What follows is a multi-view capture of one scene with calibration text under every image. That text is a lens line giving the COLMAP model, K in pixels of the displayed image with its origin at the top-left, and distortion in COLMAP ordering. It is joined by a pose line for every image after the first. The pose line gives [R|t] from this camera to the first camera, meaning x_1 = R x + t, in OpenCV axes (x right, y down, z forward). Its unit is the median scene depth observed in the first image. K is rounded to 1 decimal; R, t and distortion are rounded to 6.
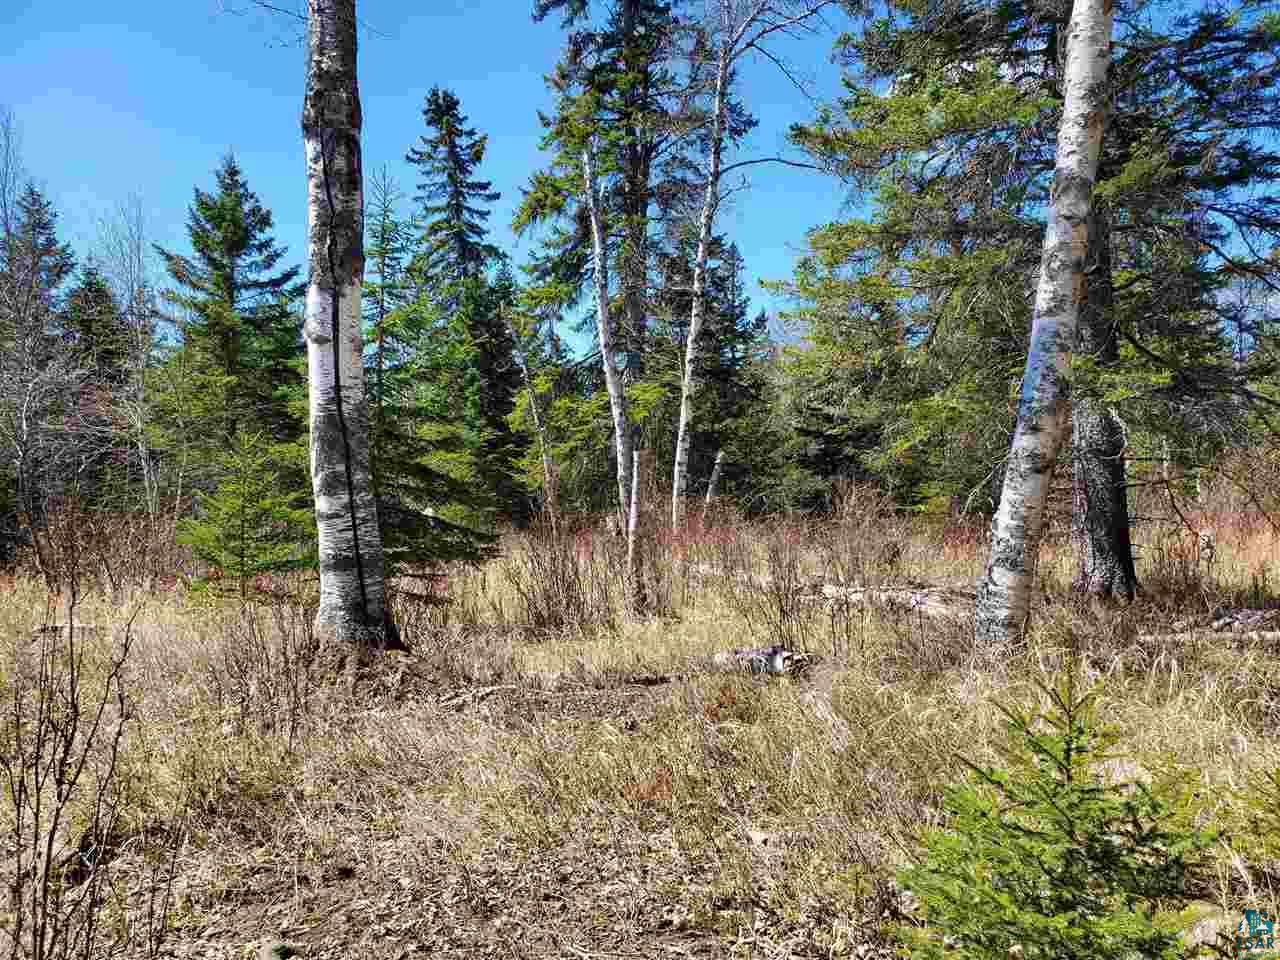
lens RADIAL K [[975.0, 0, 649.3], [0, 975.0, 491.8], [0, 0, 1]] dist [0.008844, -0.006673]
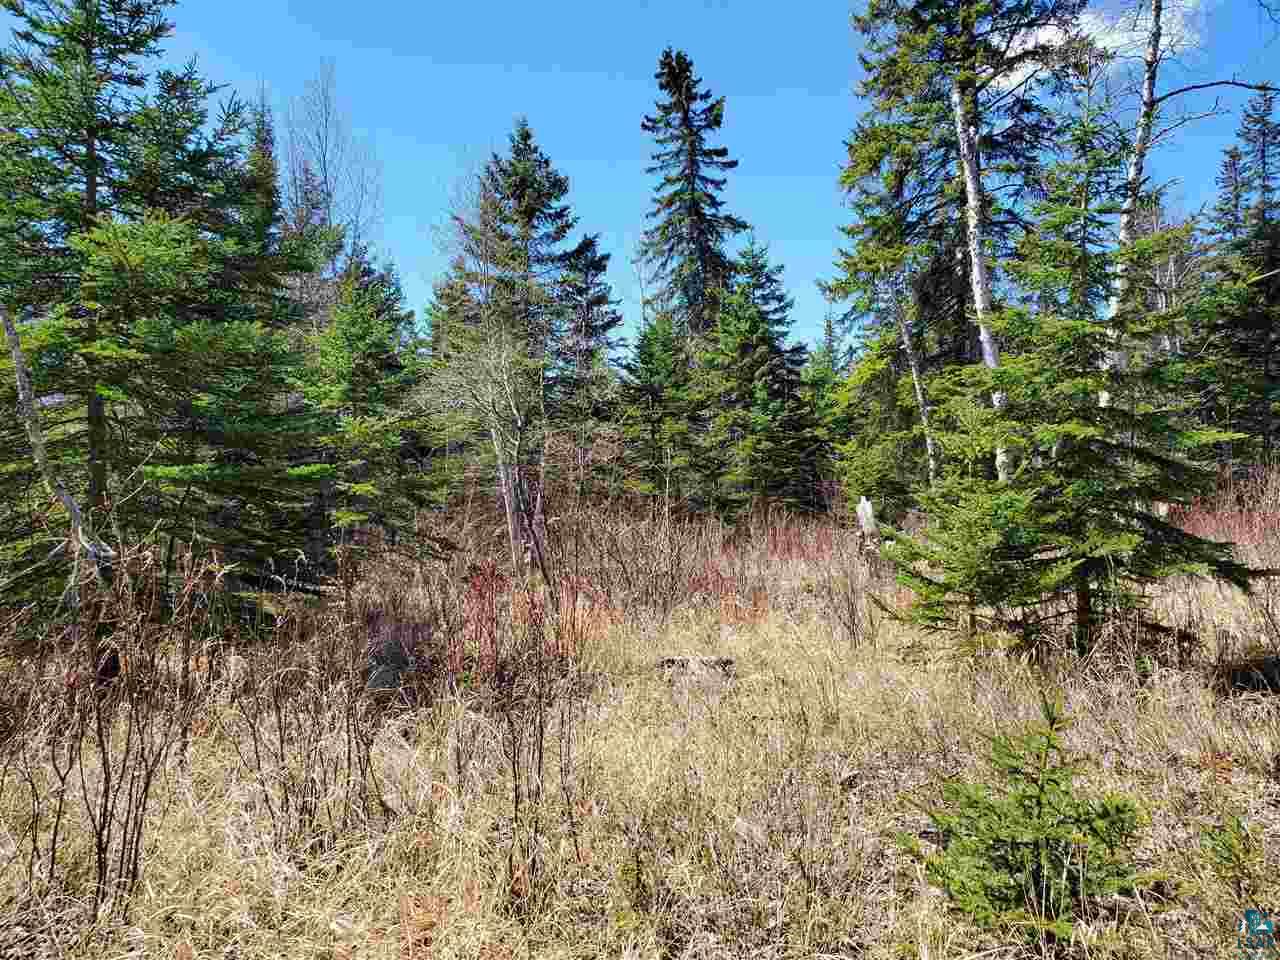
lens RADIAL K [[975.0, 0, 638.3], [0, 975.0, 486.9], [0, 0, 1]] dist [0.008844, -0.006673]
pose [[0.997413, -0.013358, -0.070627, -0.295307], [0.013599, 0.999903, 0.002930, 0.000301], [0.070581, -0.003883, 0.997499, 0.107973]]
